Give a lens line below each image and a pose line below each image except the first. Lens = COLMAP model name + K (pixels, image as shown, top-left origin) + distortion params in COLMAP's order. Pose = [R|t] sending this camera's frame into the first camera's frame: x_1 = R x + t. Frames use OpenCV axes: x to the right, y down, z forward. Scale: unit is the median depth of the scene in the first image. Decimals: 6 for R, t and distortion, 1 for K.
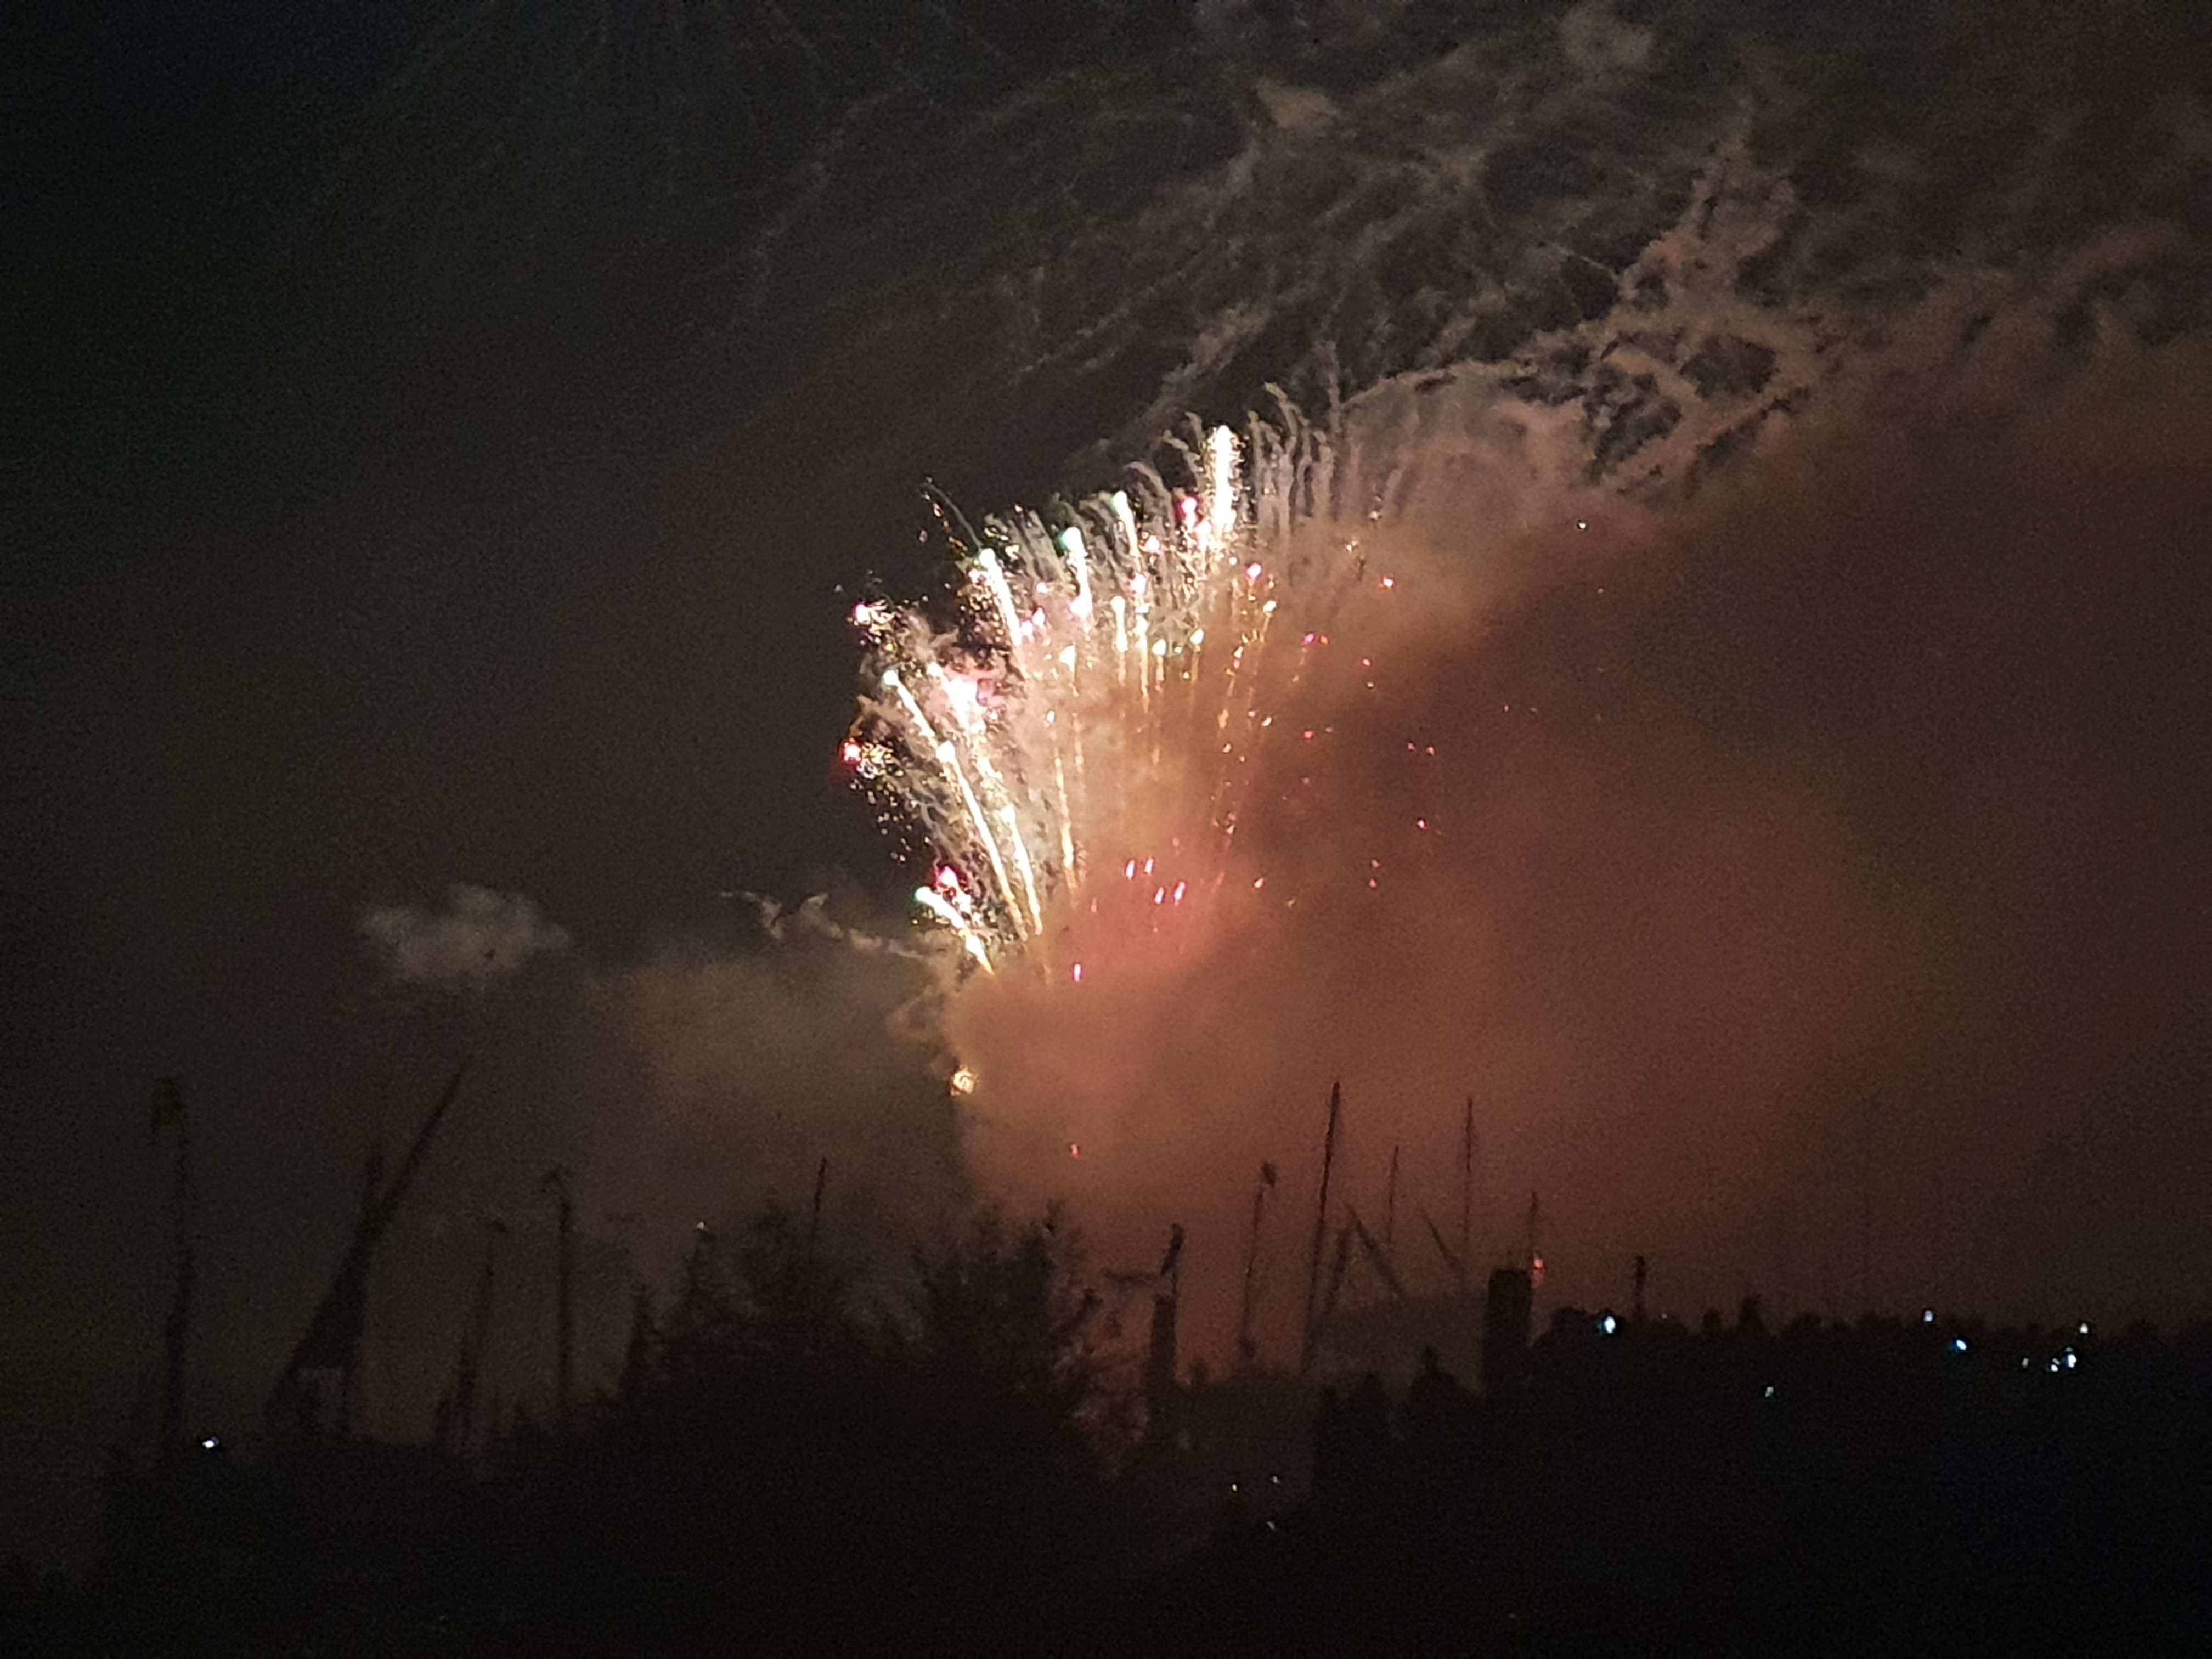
lens RADIAL K [[1662.0, 0, 1105.2], [0, 1662.0, 819.7], [0, 0, 1]] dist [0.012373, -0.025084]
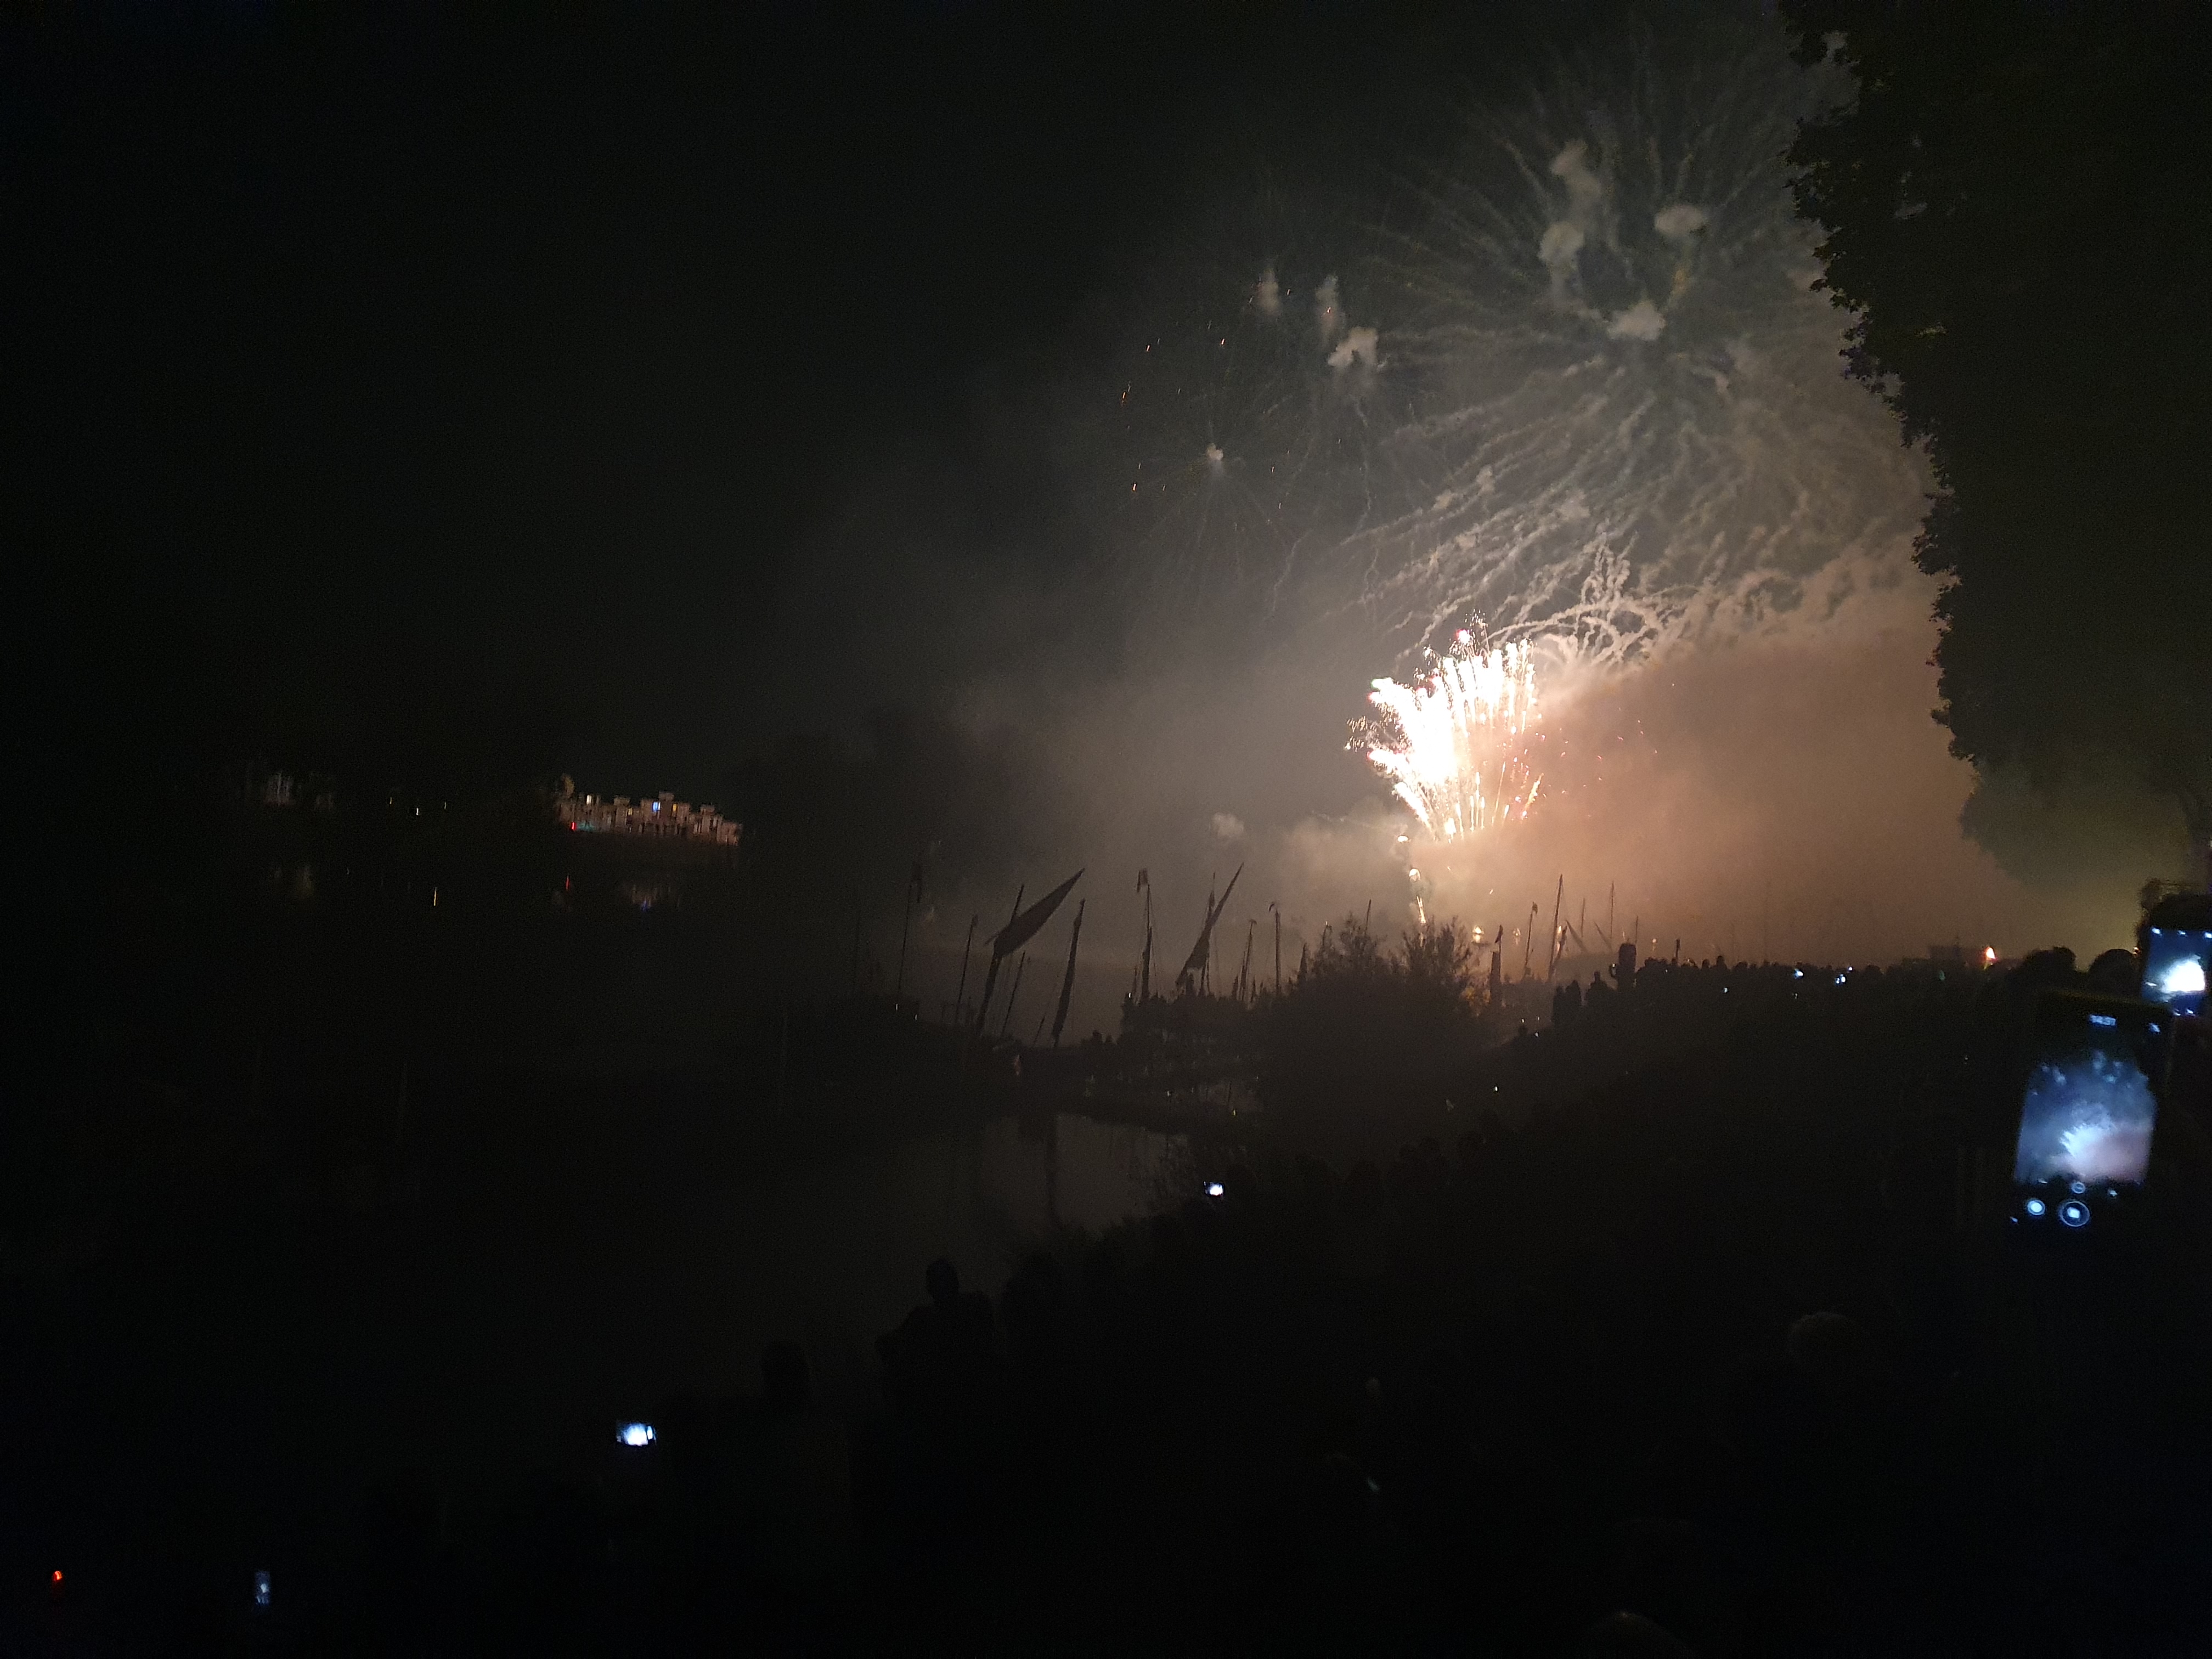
lens RADIAL K [[1662.0, 0, 1102.9], [0, 1662.0, 832.1], [0, 0, 1]] dist [0.012373, -0.025084]
pose [[0.968539, 0.003020, -0.248844, 0.089954], [0.029654, 0.991402, 0.127449, -0.275608], [0.247089, -0.130818, 0.960122, -1.760166]]
